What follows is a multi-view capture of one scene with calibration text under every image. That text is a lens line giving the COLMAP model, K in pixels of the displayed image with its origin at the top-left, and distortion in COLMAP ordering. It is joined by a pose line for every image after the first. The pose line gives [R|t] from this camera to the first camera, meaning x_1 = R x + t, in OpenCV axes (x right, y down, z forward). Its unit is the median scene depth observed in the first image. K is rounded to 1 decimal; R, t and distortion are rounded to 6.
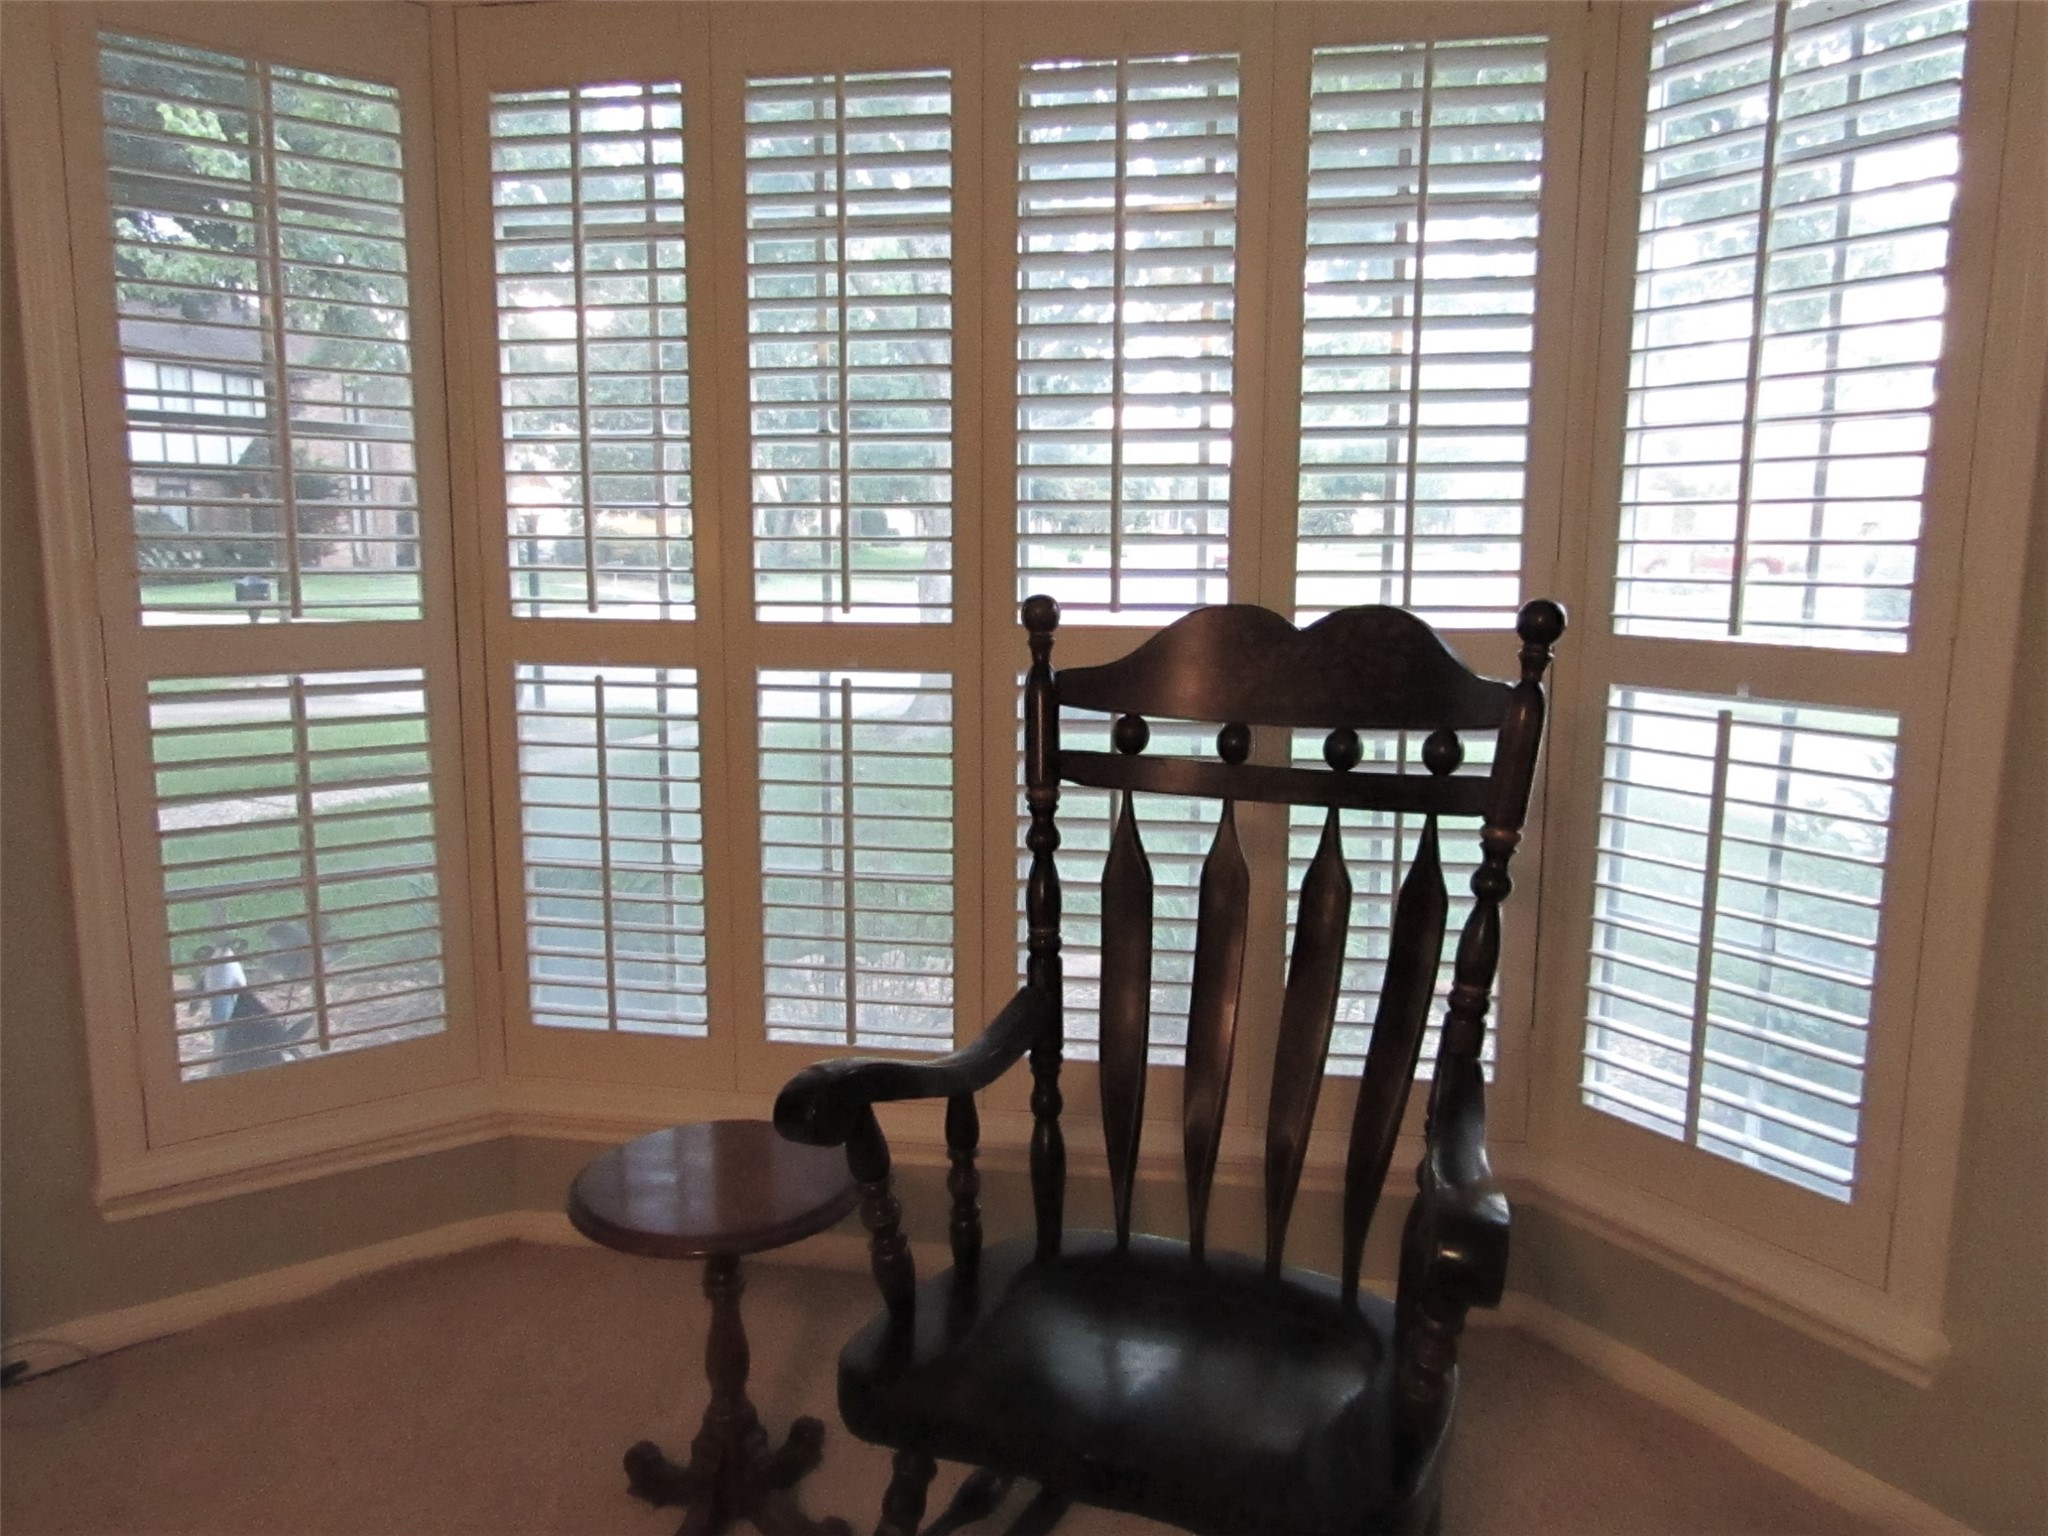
lens RADIAL K [[1451.9, 0, 1036.0], [0, 1451.9, 749.4], [0, 0, 1]] dist [-0.001356, -0.010722]
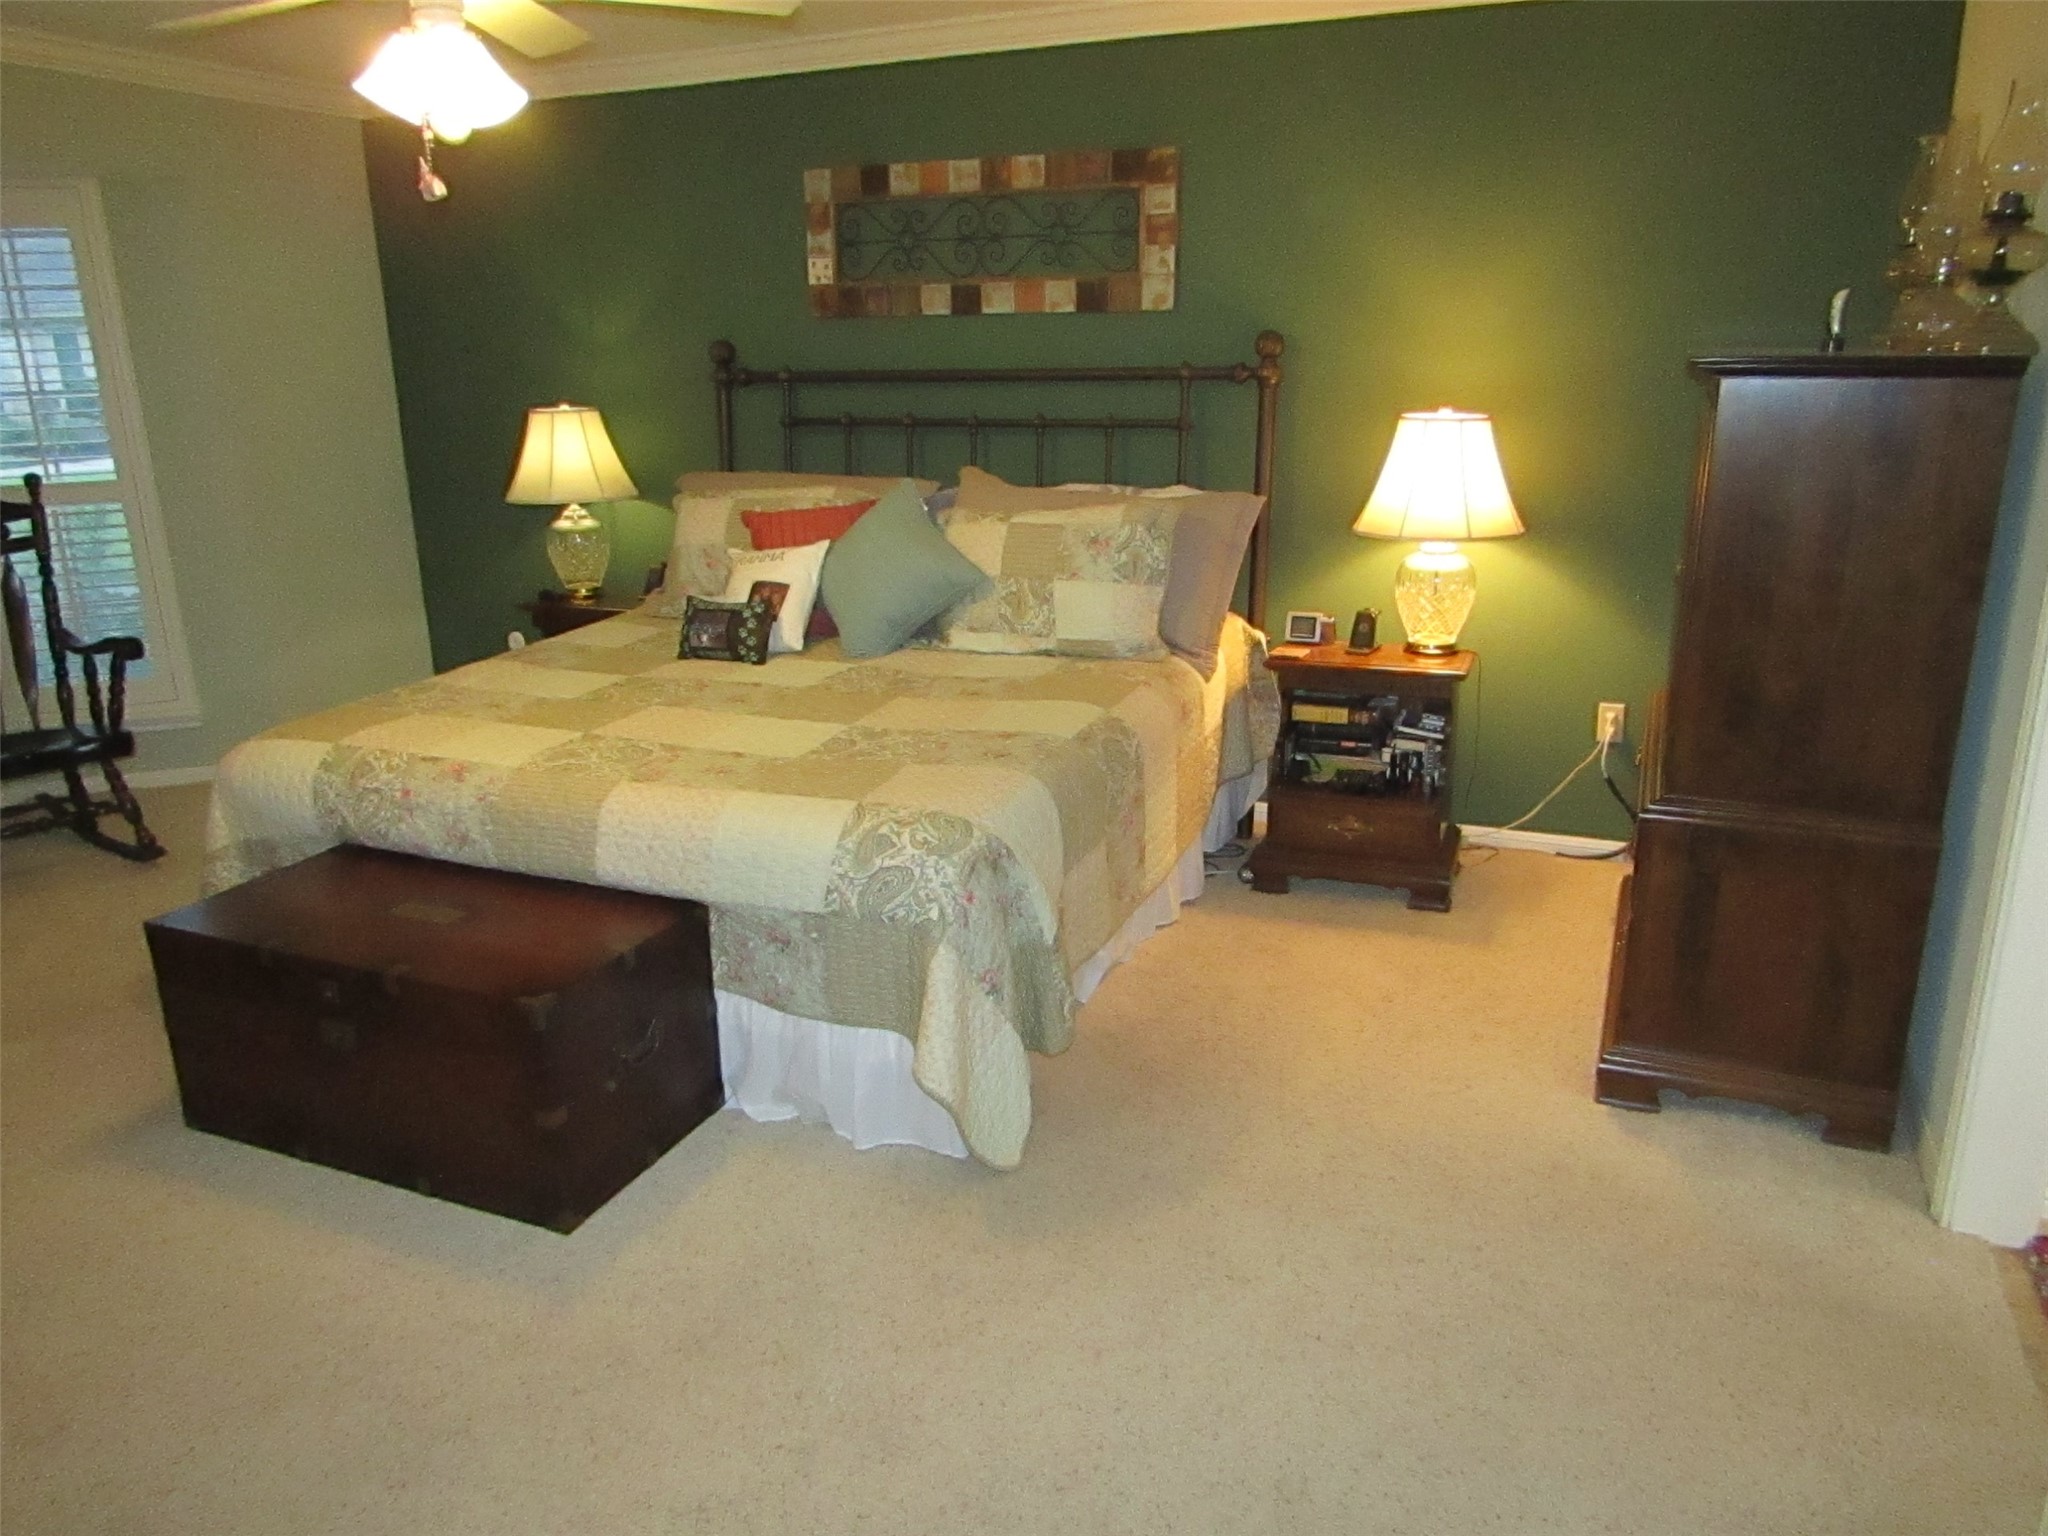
lens RADIAL K [[1451.9, 0, 1021.6], [0, 1451.9, 764.4], [0, 0, 1]] dist [-0.001356, -0.010722]
pose [[0.239965, -0.284580, 0.928133, -1.807434], [0.173335, 0.953265, 0.247471, 0.074846], [-0.955182, 0.101494, 0.278077, -1.475757]]
